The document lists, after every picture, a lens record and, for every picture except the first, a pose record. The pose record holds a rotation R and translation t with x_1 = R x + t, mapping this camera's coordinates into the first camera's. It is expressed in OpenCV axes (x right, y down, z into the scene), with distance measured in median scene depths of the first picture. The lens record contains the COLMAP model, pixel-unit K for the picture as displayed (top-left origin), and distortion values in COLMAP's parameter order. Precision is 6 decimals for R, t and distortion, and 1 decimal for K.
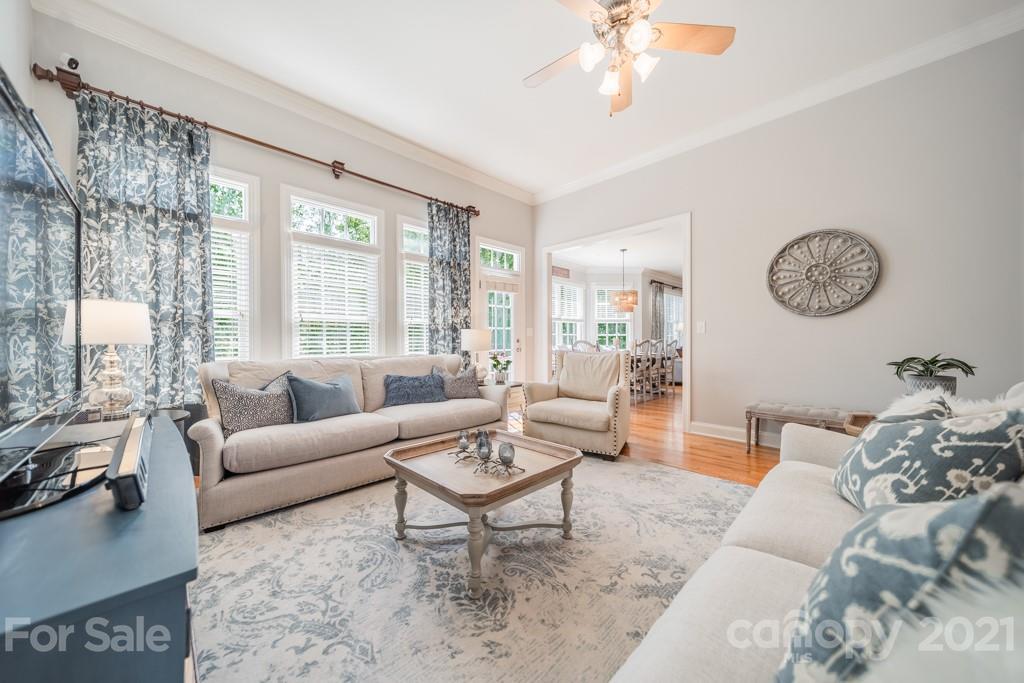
lens RADIAL K [[364.3, 0, 514.0], [0, 364.3, 339.6], [0, 0, 1]] dist [0.010387, -0.000020]
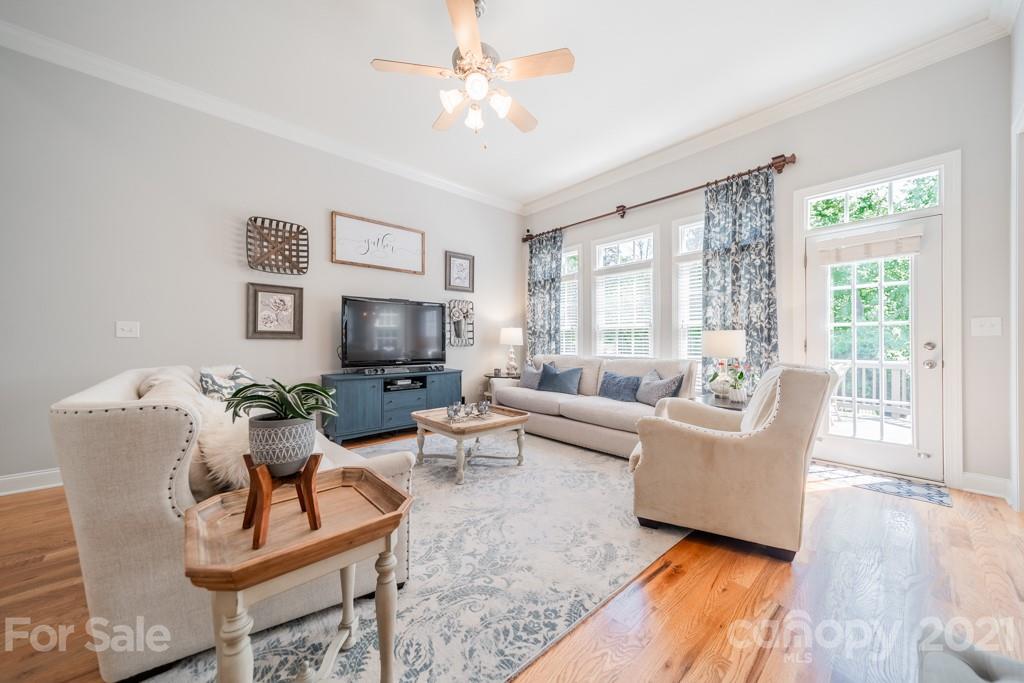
lens RADIAL K [[364.3, 0, 514.0], [0, 364.3, 339.6], [0, 0, 1]] dist [0.010387, -0.000020]
pose [[-0.051498, -0.001193, -0.998672, 0.883930], [0.004529, 0.999989, -0.001428, -0.011298], [0.998663, -0.004597, -0.051492, 0.730271]]
